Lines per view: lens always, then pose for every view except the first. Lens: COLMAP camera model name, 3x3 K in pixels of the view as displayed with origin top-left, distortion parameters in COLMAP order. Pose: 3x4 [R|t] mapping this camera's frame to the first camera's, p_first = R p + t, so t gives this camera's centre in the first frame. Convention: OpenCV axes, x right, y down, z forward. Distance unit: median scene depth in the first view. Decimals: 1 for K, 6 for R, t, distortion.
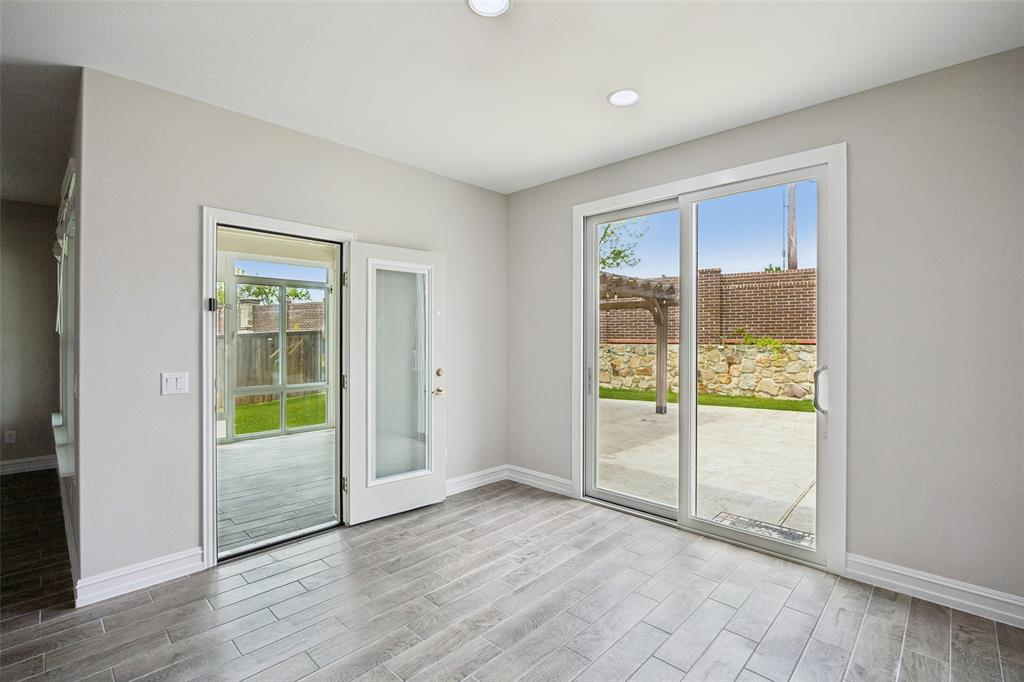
lens RADIAL K [[449.3, 0, 499.3], [0, 449.3, 336.6], [0, 0, 1]] dist [-0.020235, 0.000251]
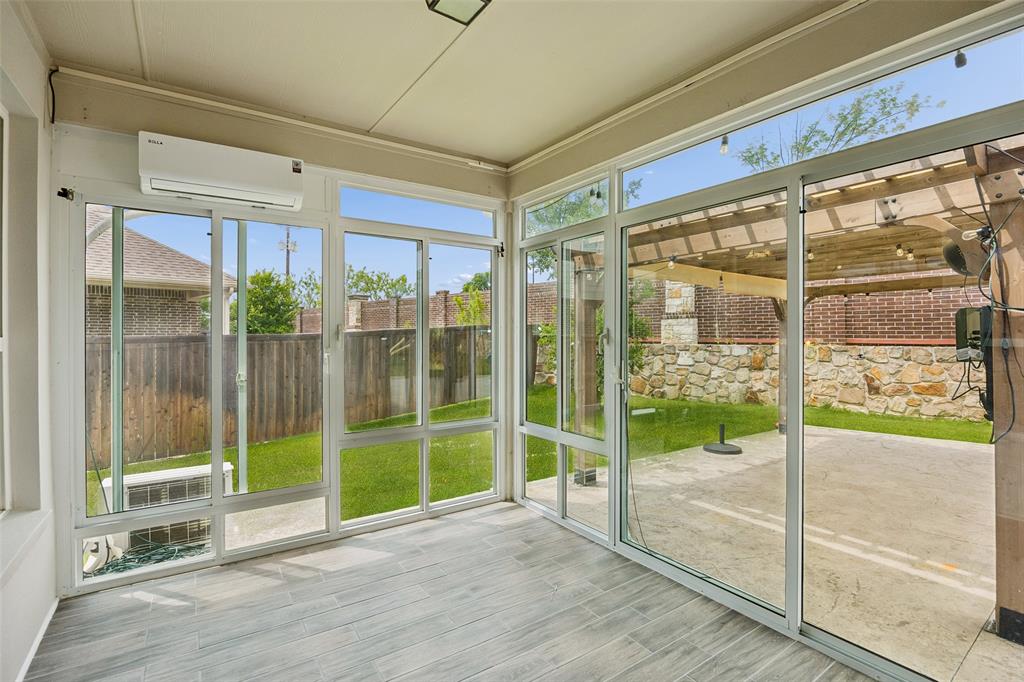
lens RADIAL K [[480.4, 0, 513.3], [0, 480.4, 335.0], [0, 0, 1]] dist [-0.013119, 0.000314]
pose [[0.981132, -0.001669, -0.193333, -0.124688], [0.001512, 0.999998, -0.000956, 0.000310], [0.193334, 0.000646, 0.981133, 0.212836]]
